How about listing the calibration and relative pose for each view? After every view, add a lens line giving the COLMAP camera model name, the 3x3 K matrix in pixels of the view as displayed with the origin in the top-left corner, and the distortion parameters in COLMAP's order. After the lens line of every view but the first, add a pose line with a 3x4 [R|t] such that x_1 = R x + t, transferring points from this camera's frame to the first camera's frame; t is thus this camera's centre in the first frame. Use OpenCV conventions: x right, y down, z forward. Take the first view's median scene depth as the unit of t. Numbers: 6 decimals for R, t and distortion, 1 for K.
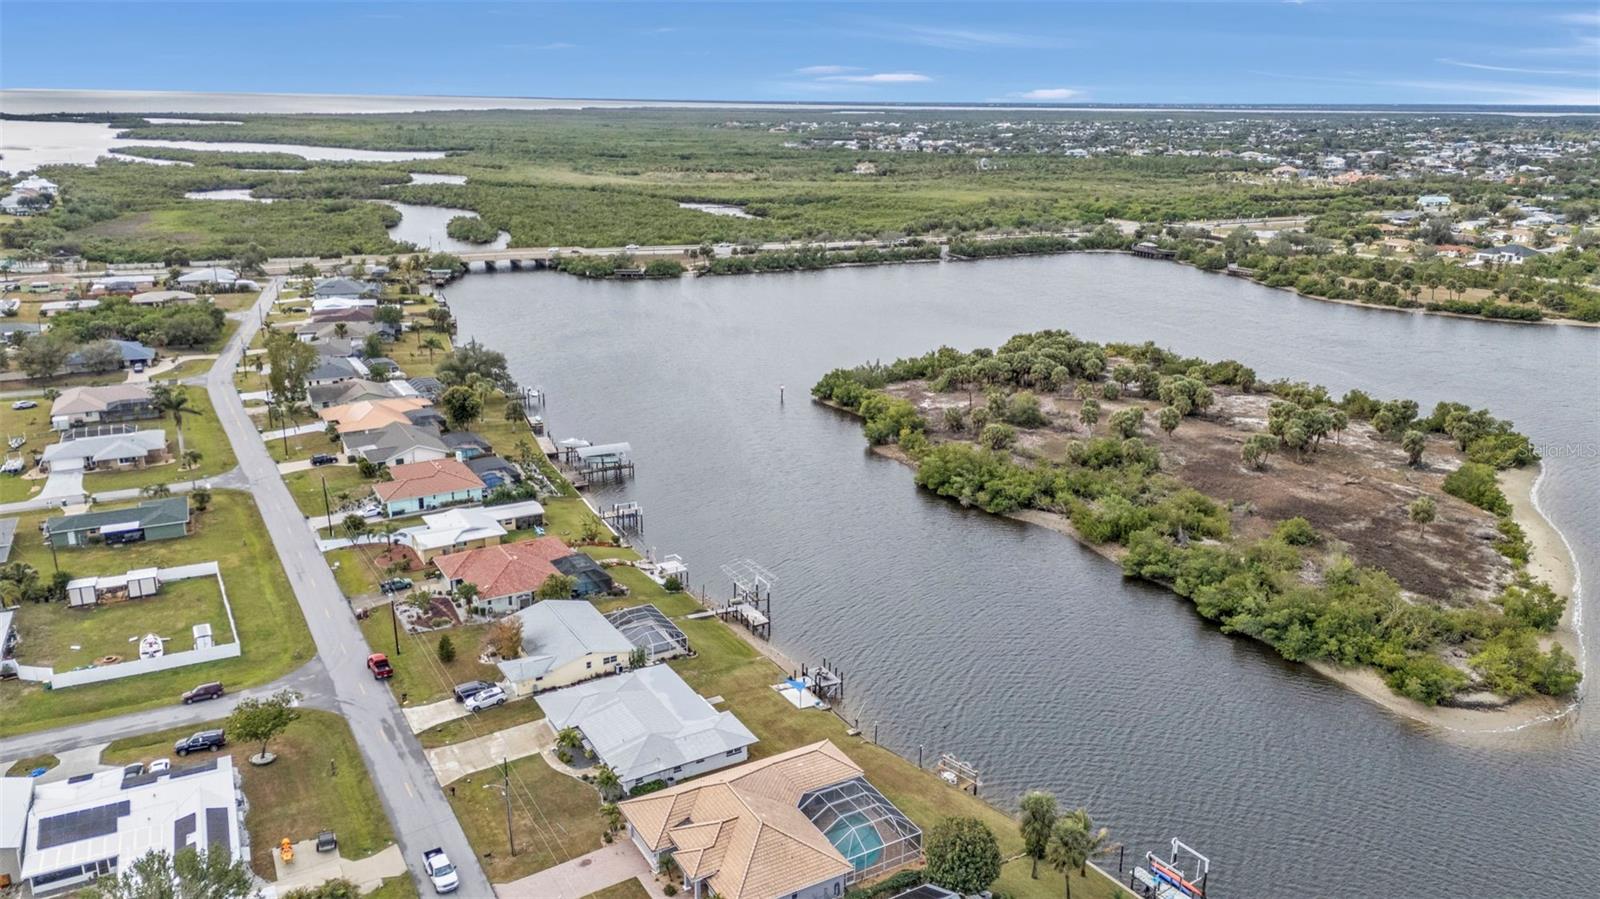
lens RADIAL K [[1164.6, 0, 801.0], [0, 1164.6, 454.2], [0, 0, 1]] dist [0.087773, -0.081648]
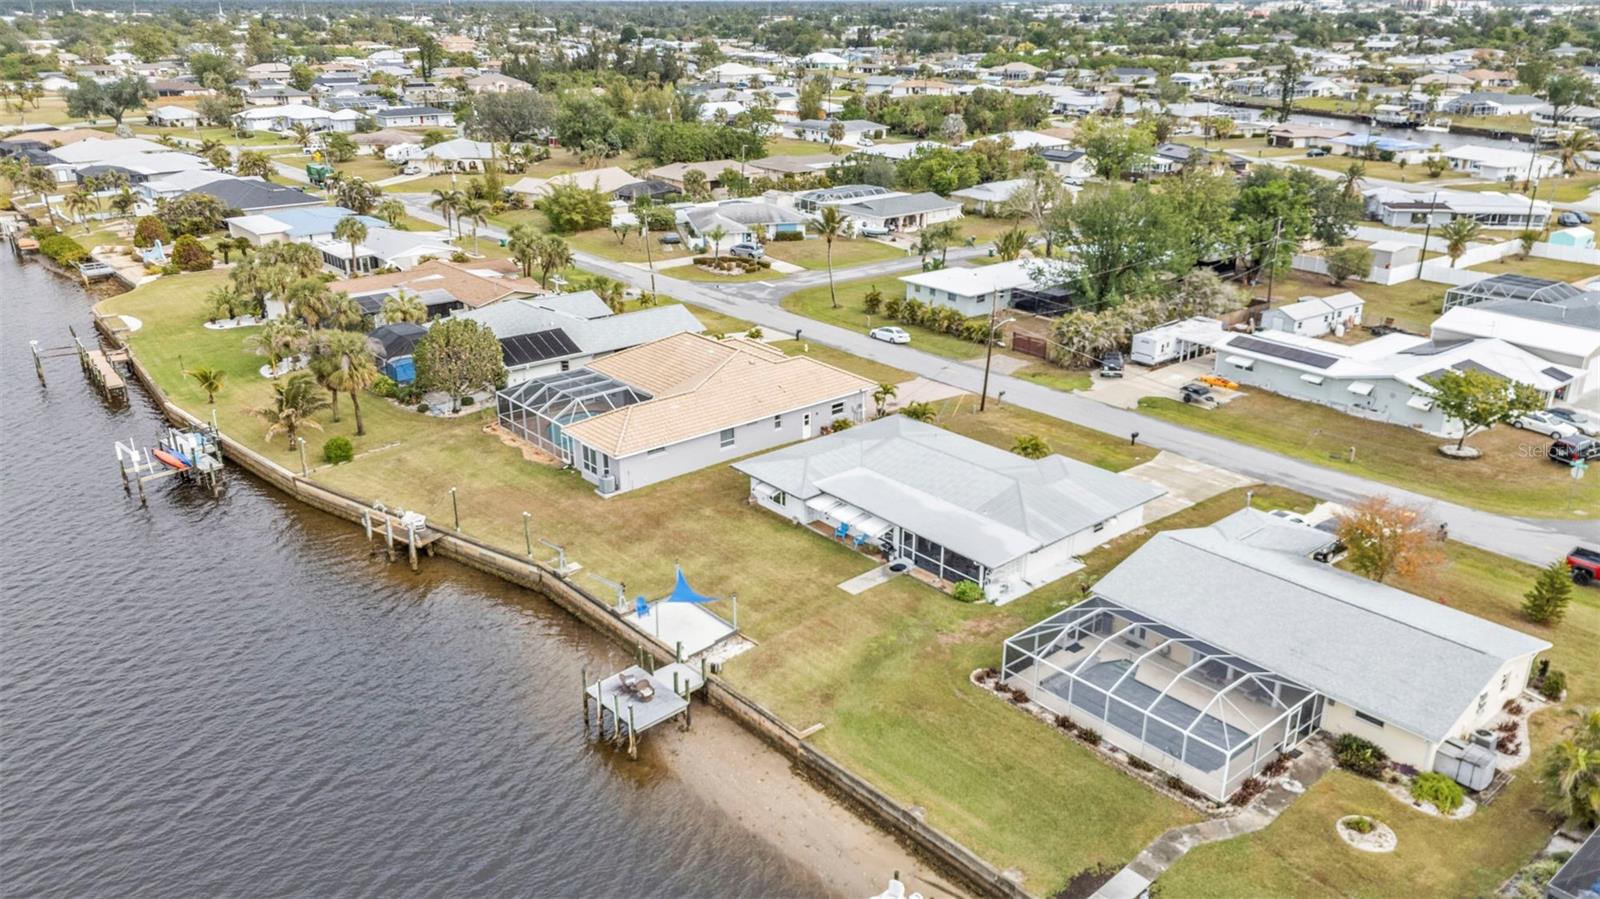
lens RADIAL K [[1164.6, 0, 801.0], [0, 1164.6, 454.2], [0, 0, 1]] dist [0.087773, -0.081648]
pose [[-0.983470, 0.053947, -0.172848, 0.018419], [-0.064533, 0.787476, 0.612957, -0.078414], [0.169181, 0.613979, -0.770978, 0.853361]]
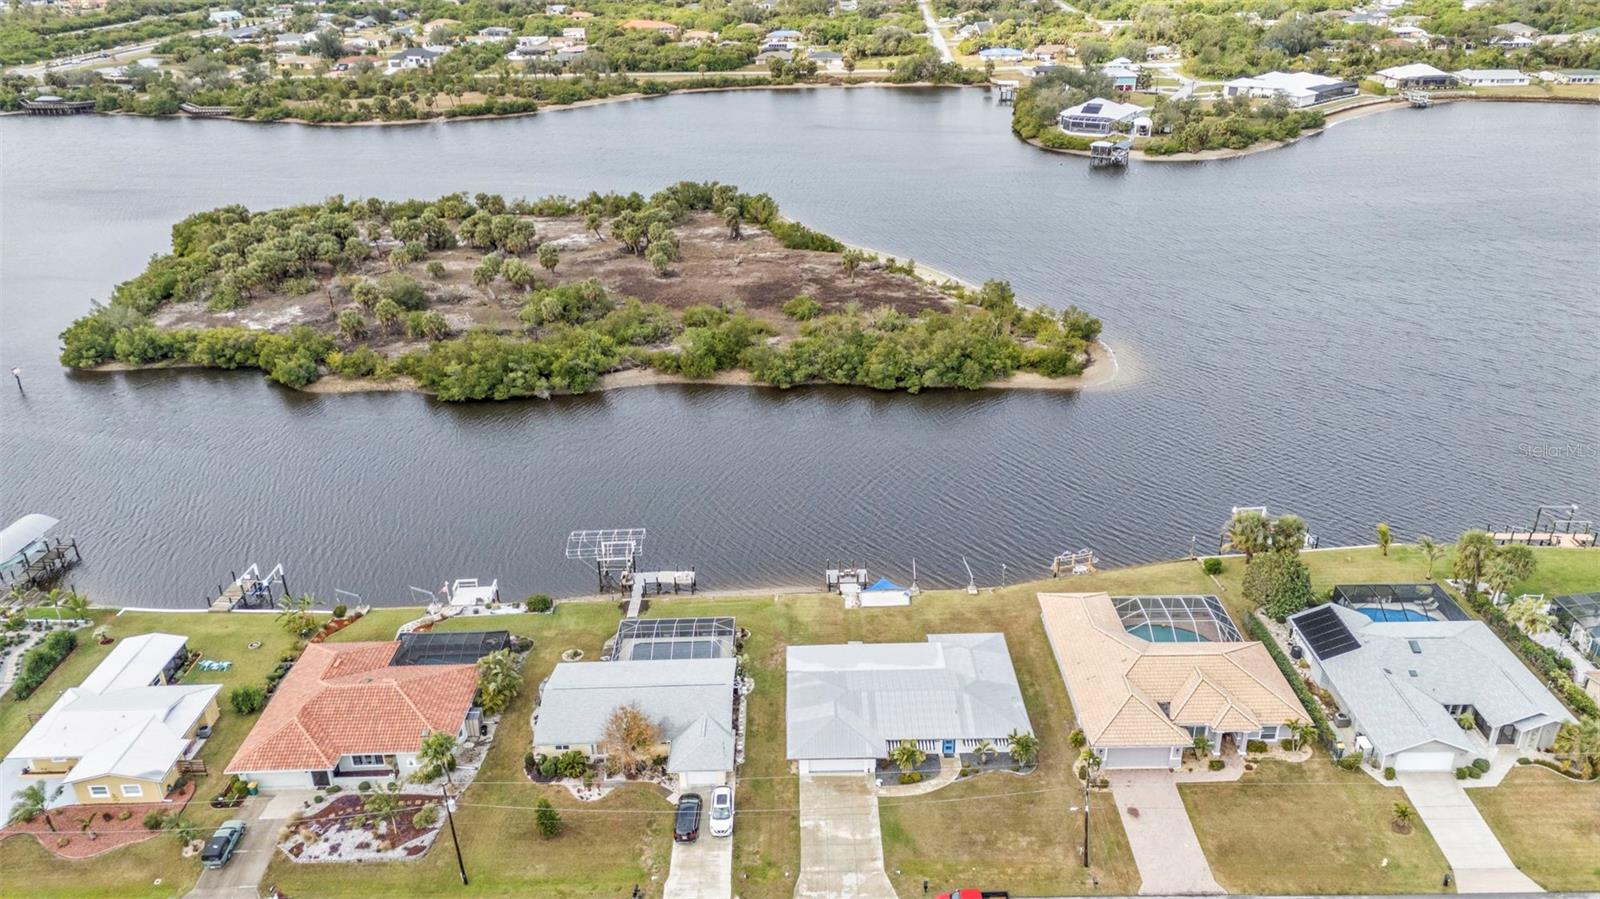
lens RADIAL K [[1164.6, 0, 801.0], [0, 1164.6, 454.2], [0, 0, 1]] dist [0.087773, -0.081648]
pose [[0.497212, -0.390667, 0.774700, -0.446452], [0.279064, 0.917455, 0.283549, -0.109379], [-0.821525, 0.075207, 0.565191, 0.347338]]
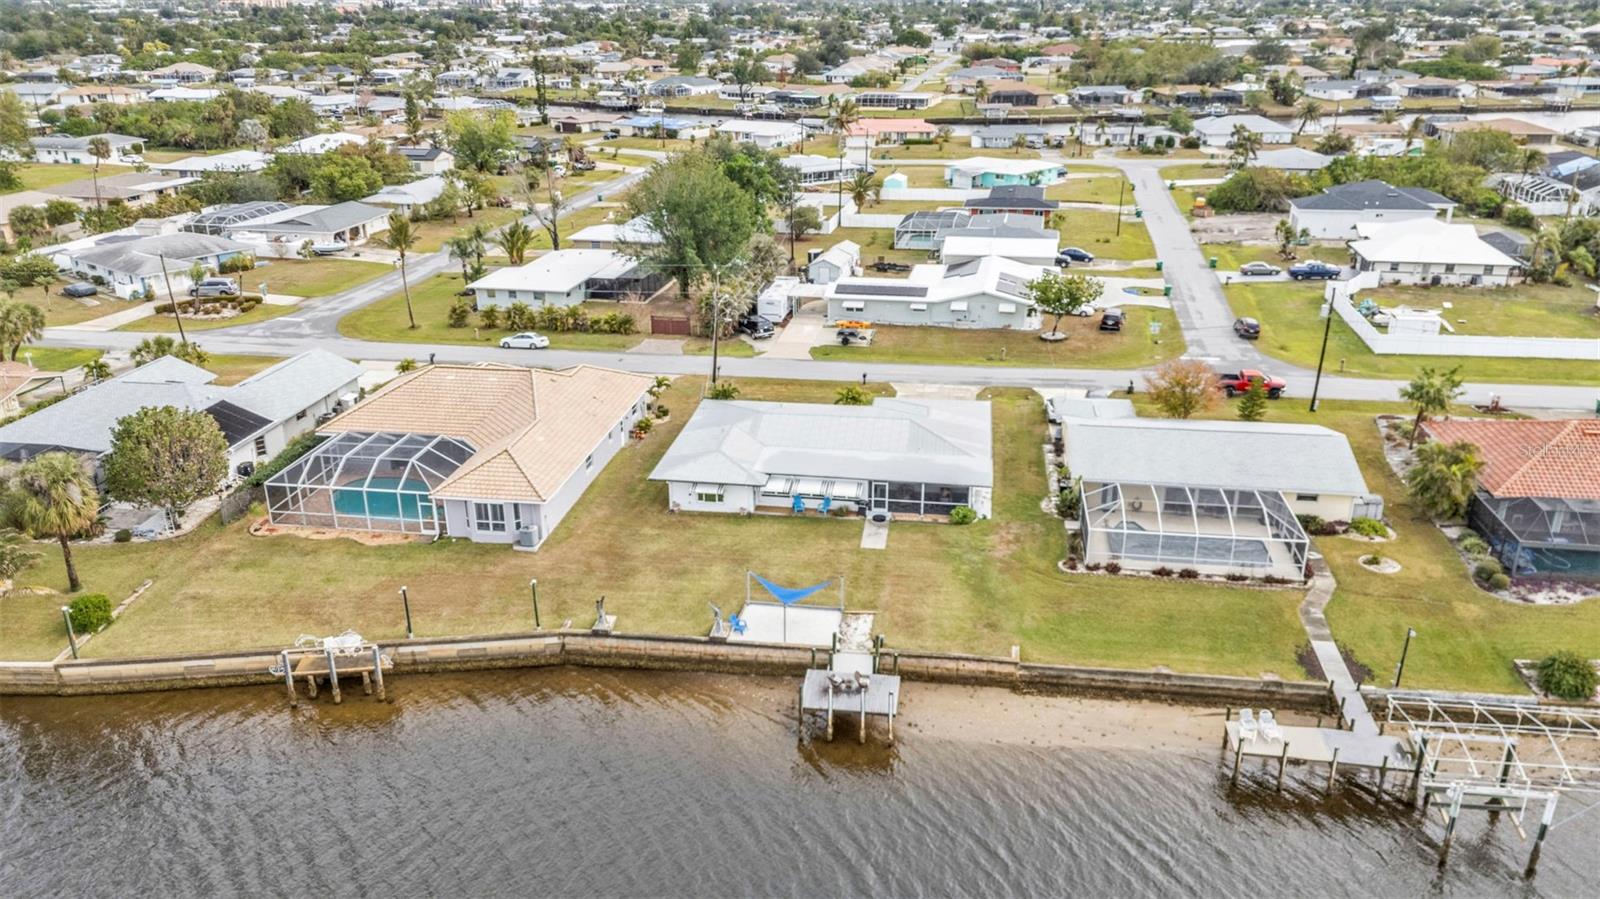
lens RADIAL K [[1164.6, 0, 801.0], [0, 1164.6, 454.2], [0, 0, 1]] dist [0.087773, -0.081648]
pose [[-0.630175, 0.277628, -0.725123, 0.194998], [-0.228604, 0.826156, 0.514981, -0.047710], [0.742038, 0.490294, -0.457156, 0.762616]]
